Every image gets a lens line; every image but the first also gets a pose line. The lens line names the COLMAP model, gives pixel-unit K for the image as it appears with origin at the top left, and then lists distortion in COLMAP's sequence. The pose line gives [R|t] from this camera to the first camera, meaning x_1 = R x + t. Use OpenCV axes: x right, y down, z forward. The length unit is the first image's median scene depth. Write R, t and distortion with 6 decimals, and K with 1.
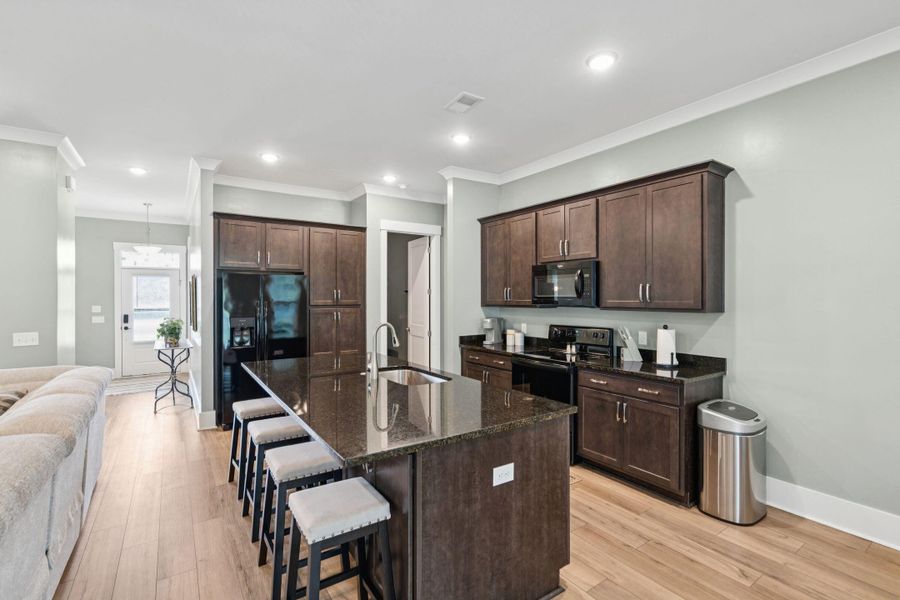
lens RADIAL K [[409.9, 0, 450.0], [0, 409.9, 295.5], [0, 0, 1]] dist [-0.000114, 0.000329]
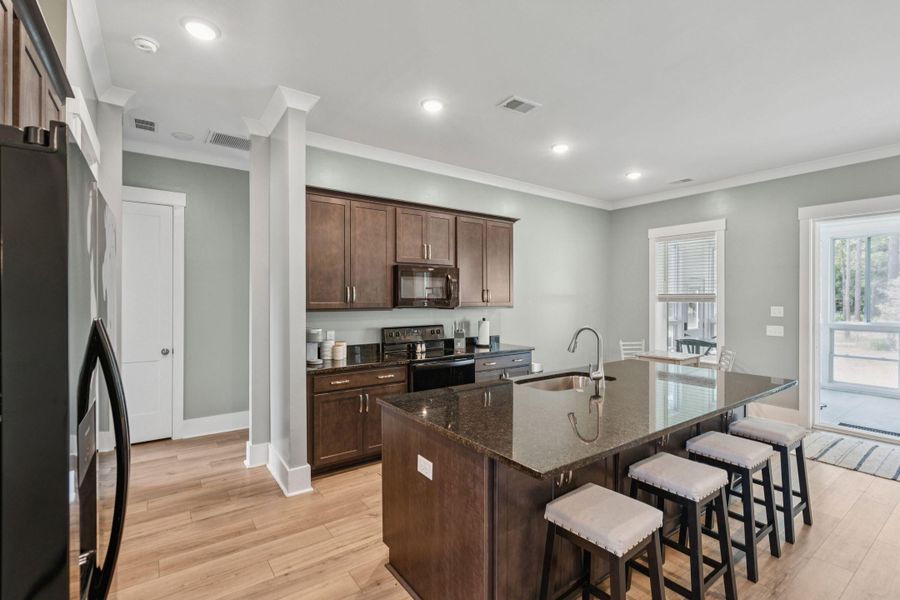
lens RADIAL K [[409.9, 0, 450.0], [0, 409.9, 295.5], [0, 0, 1]] dist [-0.000114, 0.000329]
pose [[-0.029293, 0.003650, 0.999564, -0.794162], [-0.005796, 0.999976, -0.003822, -0.001038], [-0.999554, -0.005906, -0.029271, 0.988435]]
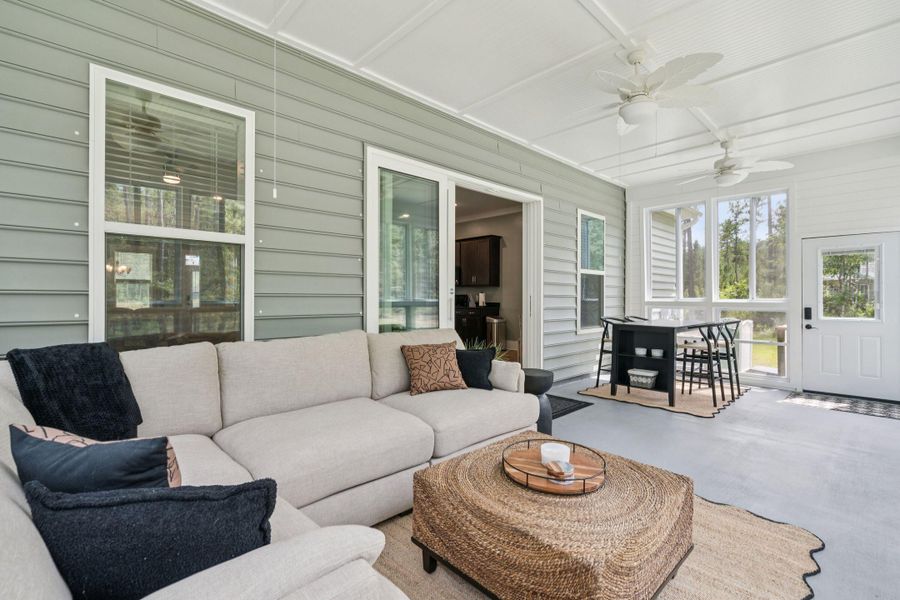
lens RADIAL K [[414.5, 0, 450.0], [0, 414.5, 300.0], [0, 0, 1]] dist [0.002431, 0.000274]
pose [[0.984703, -0.014845, 0.173605, -0.142310], [0.009122, 0.999390, 0.033715, 0.027268], [-0.173999, -0.031616, 0.984238, -1.436452]]
